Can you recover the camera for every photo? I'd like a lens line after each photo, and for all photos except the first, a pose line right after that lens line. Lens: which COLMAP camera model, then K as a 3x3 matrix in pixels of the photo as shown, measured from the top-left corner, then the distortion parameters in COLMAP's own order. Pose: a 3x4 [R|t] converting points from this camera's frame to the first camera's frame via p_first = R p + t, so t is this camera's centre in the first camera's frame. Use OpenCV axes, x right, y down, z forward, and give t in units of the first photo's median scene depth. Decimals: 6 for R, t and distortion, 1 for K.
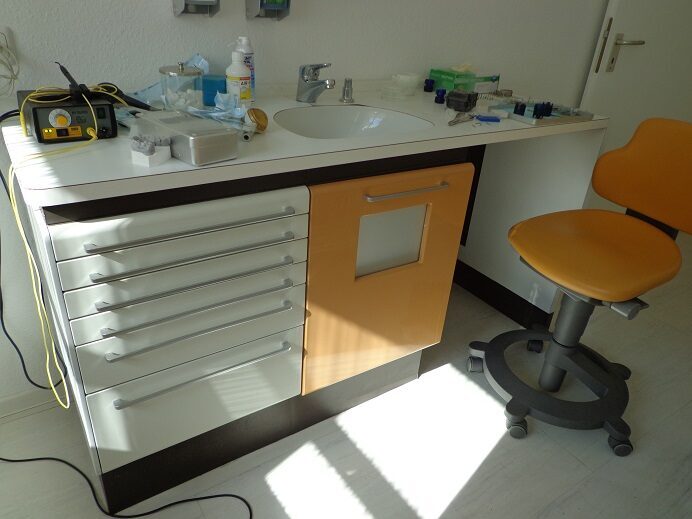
lens RADIAL K [[510.6, 0, 346.0], [0, 510.6, 259.5], [0, 0, 1]] dist [-0.045692, 0.000837]
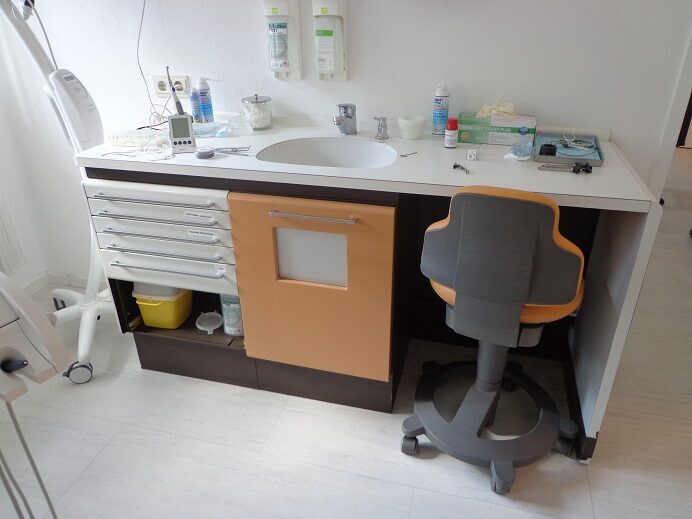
lens RADIAL K [[510.6, 0, 346.0], [0, 510.6, 259.5], [0, 0, 1]] dist [-0.045692, 0.000837]
pose [[0.641768, 0.267982, -0.718554, 0.932116], [-0.316633, 0.945962, 0.069997, -0.140048], [0.698482, 0.182596, 0.691940, 0.293739]]
